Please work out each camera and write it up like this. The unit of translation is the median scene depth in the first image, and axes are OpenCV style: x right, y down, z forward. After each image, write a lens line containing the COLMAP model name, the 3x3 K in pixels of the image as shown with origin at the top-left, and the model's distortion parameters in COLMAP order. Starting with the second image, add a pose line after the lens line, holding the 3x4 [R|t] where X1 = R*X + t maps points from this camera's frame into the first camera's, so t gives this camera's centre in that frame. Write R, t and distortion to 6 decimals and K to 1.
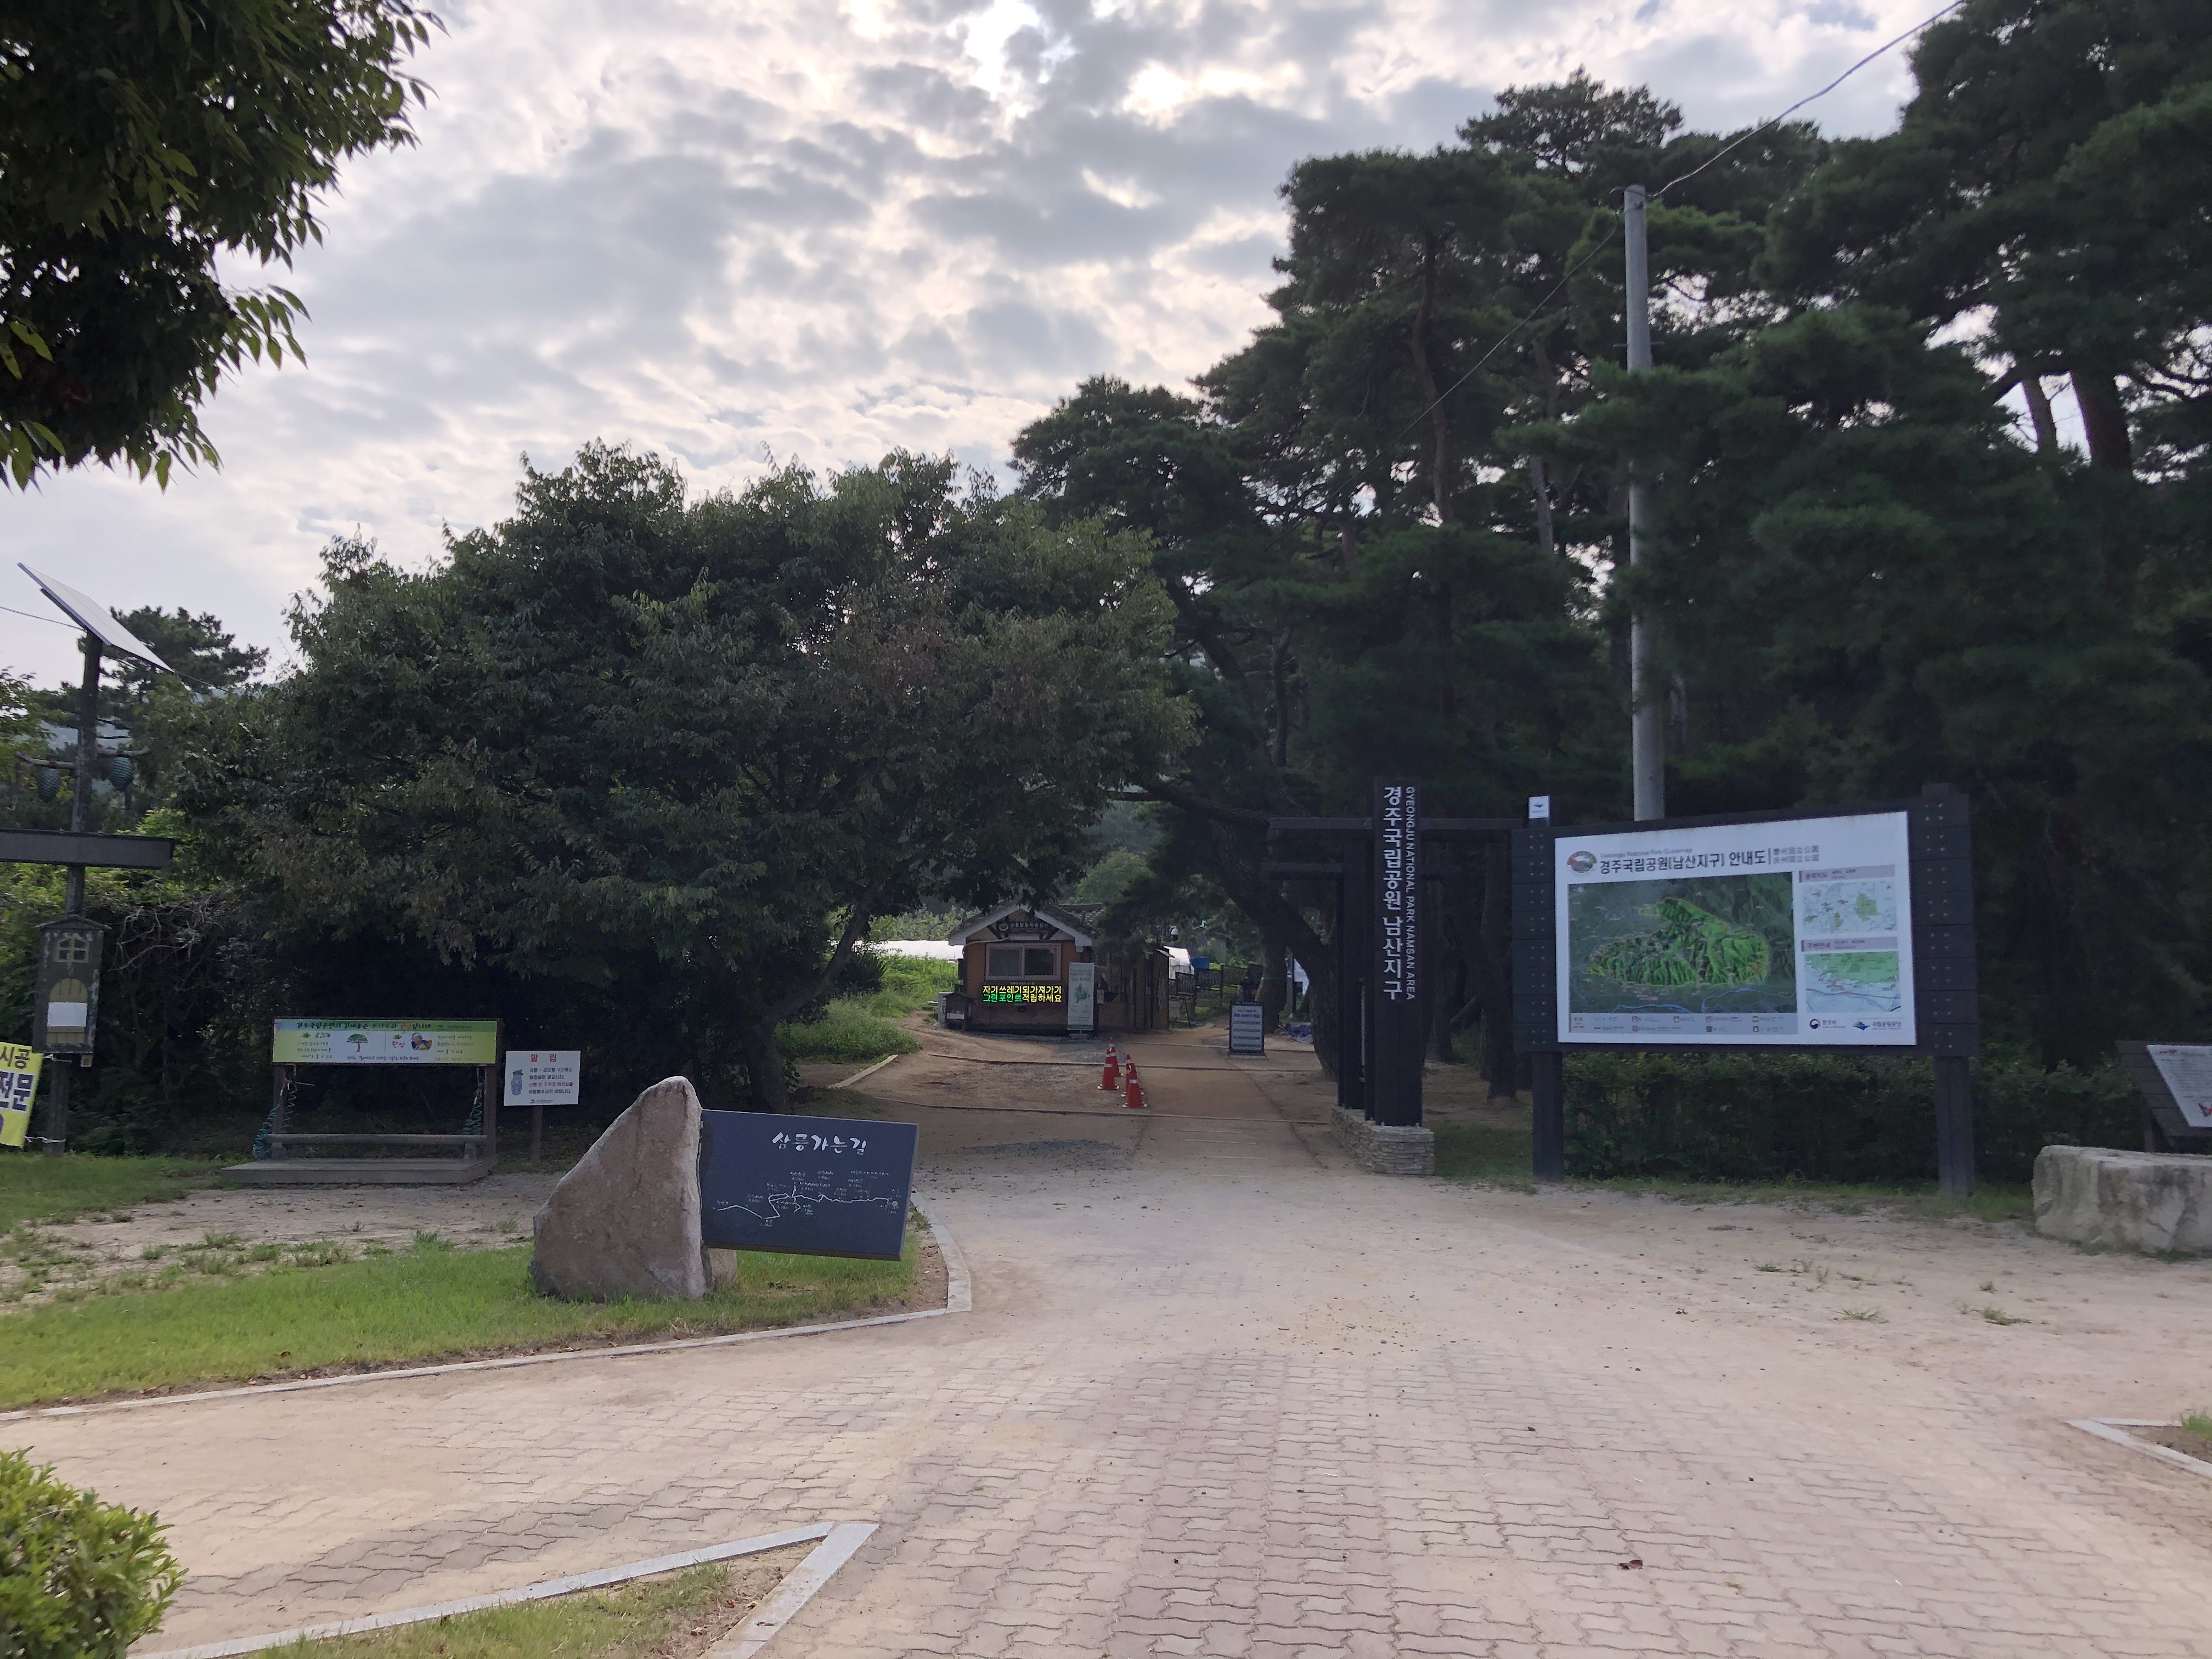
lens RADIAL K [[1844.8, 0, 1103.3], [0, 1844.8, 787.3], [0, 0, 1]] dist [0.083775, -0.183634]
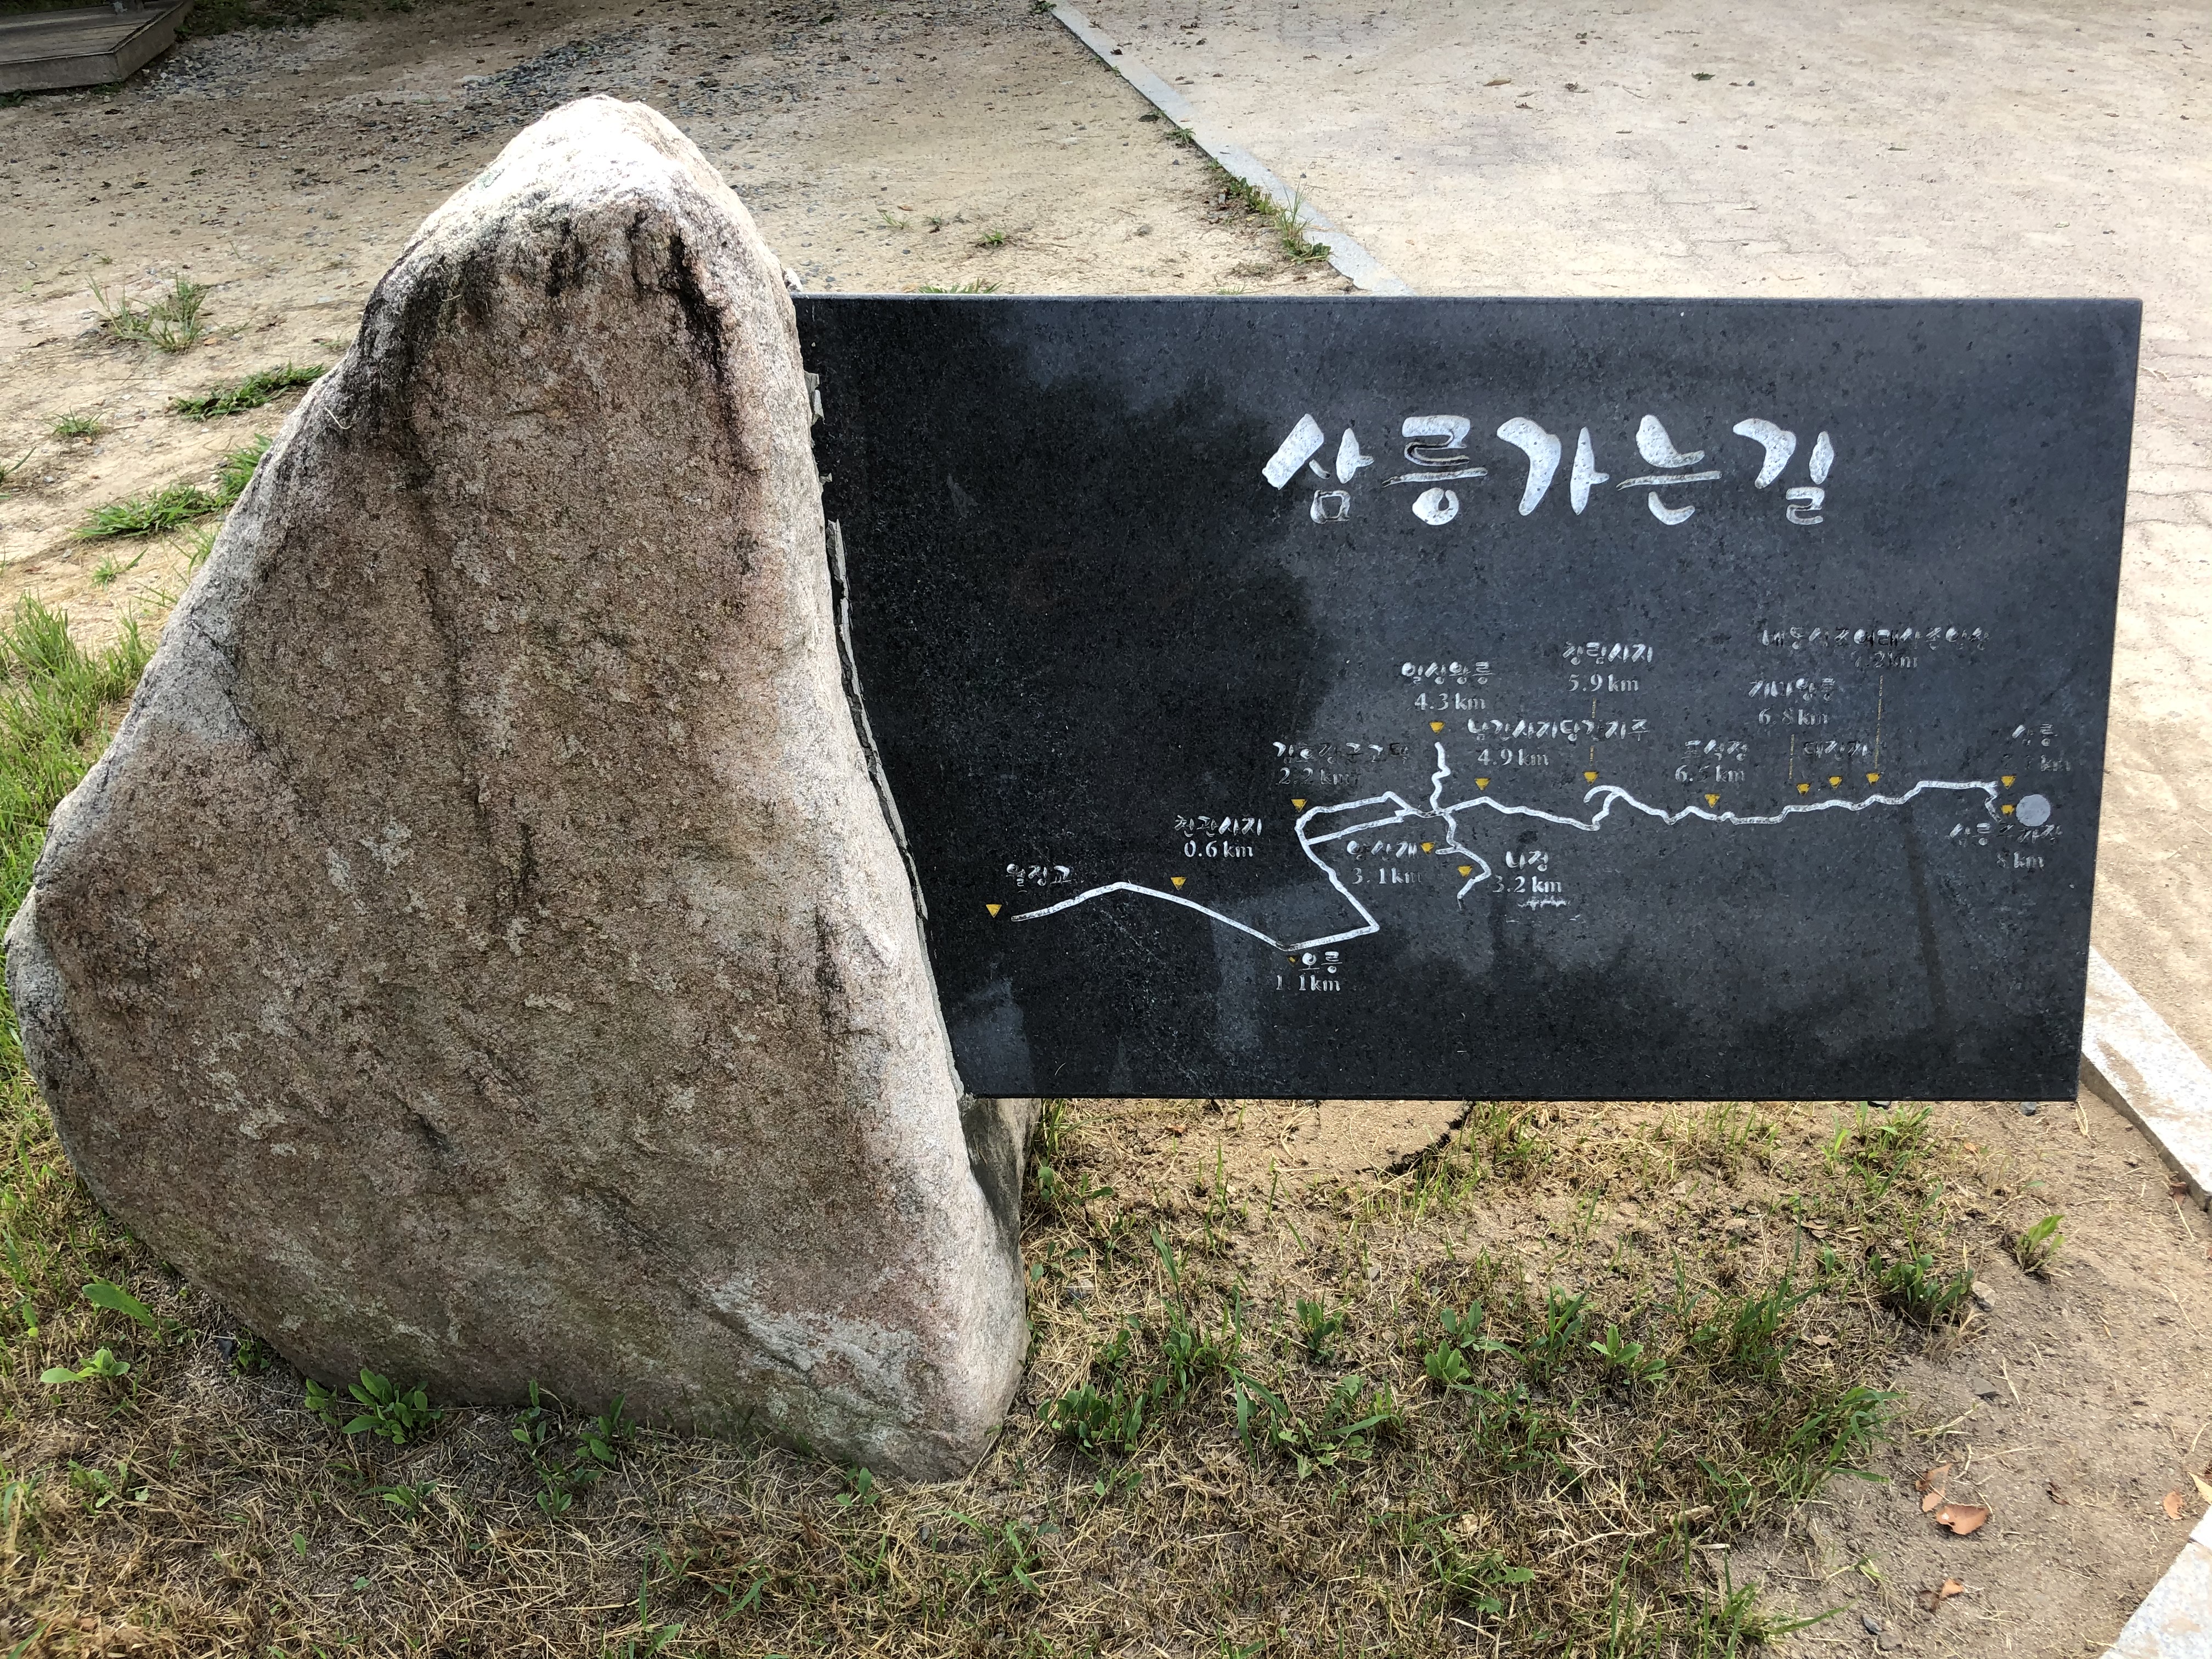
lens RADIAL K [[1844.8, 0, 1103.3], [0, 1844.8, 787.3], [0, 0, 1]] dist [0.083775, -0.183634]
pose [[0.997332, -0.072684, 0.006706, -0.199752], [0.050972, 0.759271, 0.648775, 0.106268], [-0.052247, -0.646702, 0.760951, 0.873834]]
